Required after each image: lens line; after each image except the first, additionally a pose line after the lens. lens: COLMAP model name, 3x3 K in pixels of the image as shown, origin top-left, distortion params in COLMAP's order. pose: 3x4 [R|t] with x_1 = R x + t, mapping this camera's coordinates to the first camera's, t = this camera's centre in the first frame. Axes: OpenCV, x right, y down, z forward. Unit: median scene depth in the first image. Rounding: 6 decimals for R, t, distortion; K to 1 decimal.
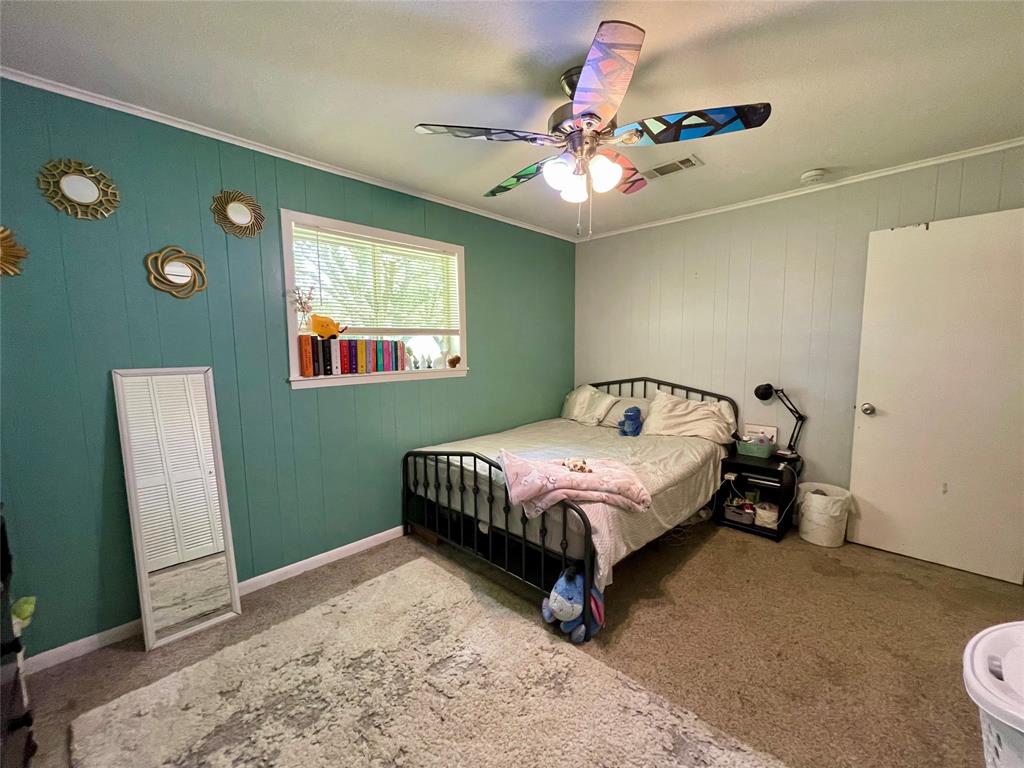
lens RADIAL K [[412.9, 0, 511.3], [0, 412.9, 385.6], [0, 0, 1]] dist [0.000779, -0.000153]
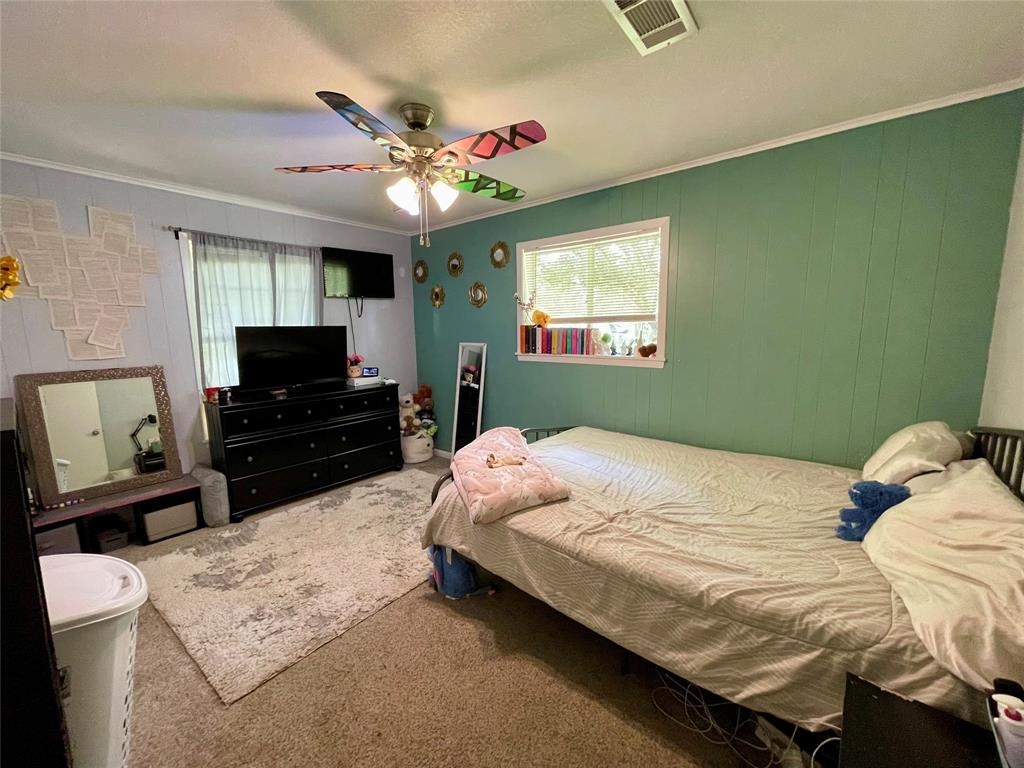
lens RADIAL K [[412.9, 0, 508.9], [0, 412.9, 386.5], [0, 0, 1]] dist [0.000779, -0.000153]
pose [[0.073032, 0.148017, -0.986285, 0.858705], [-0.084079, 0.986319, 0.141796, -0.095381], [0.993779, 0.072570, 0.084478, 0.714758]]
